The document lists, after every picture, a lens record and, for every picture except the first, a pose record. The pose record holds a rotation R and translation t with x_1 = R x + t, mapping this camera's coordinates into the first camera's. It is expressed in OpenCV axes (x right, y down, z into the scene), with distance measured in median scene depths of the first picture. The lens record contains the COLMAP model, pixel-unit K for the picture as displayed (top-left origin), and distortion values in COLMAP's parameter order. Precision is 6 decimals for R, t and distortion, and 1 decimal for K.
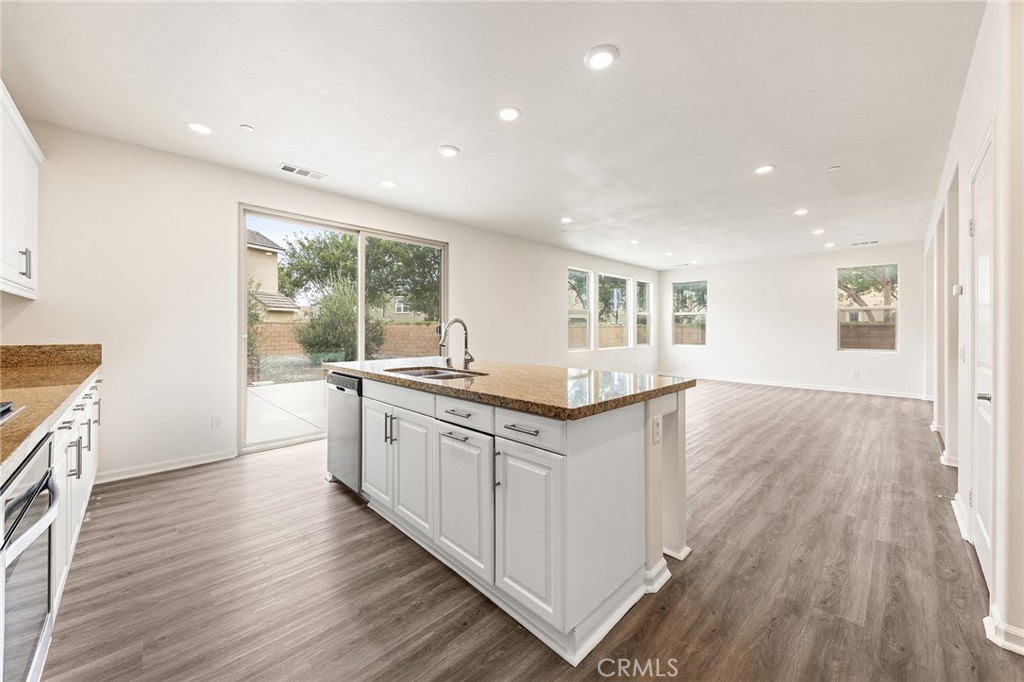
lens RADIAL K [[364.7, 0, 508.8], [0, 364.7, 326.5], [0, 0, 1]] dist [0.009927, -0.000124]
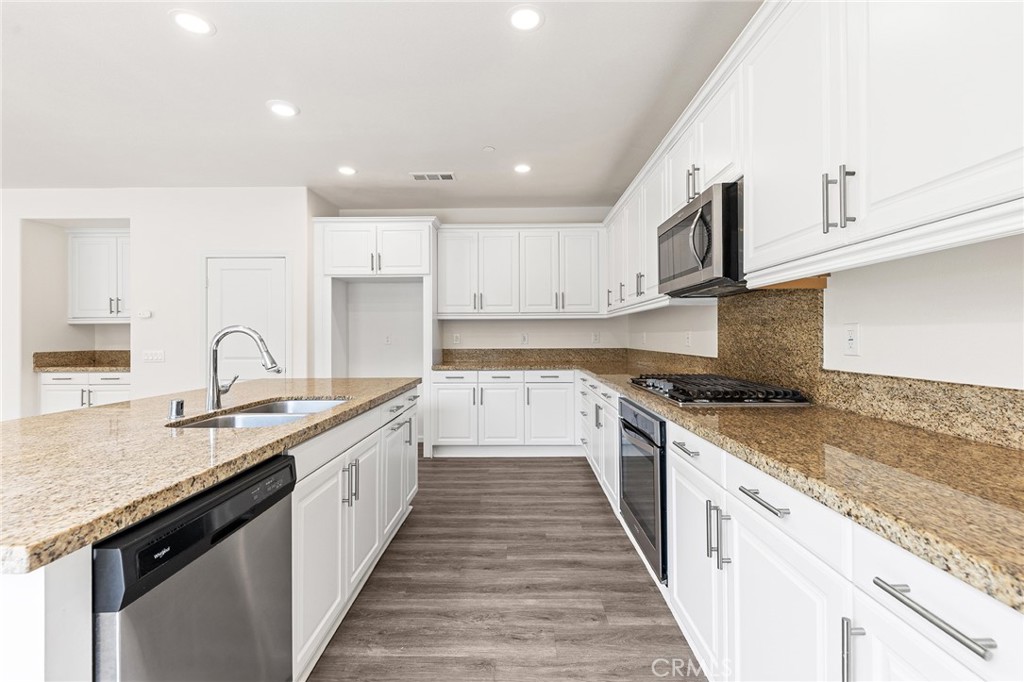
lens RADIAL K [[442.6, 0, 515.3], [0, 442.6, 339.4], [0, 0, 1]] dist [0.003409, 0.000171]
pose [[-0.696329, 0.004986, 0.717705, -1.354687], [0.010966, 0.999933, 0.003692, 0.022689], [-0.717639, 0.010441, -0.696337, 1.610926]]
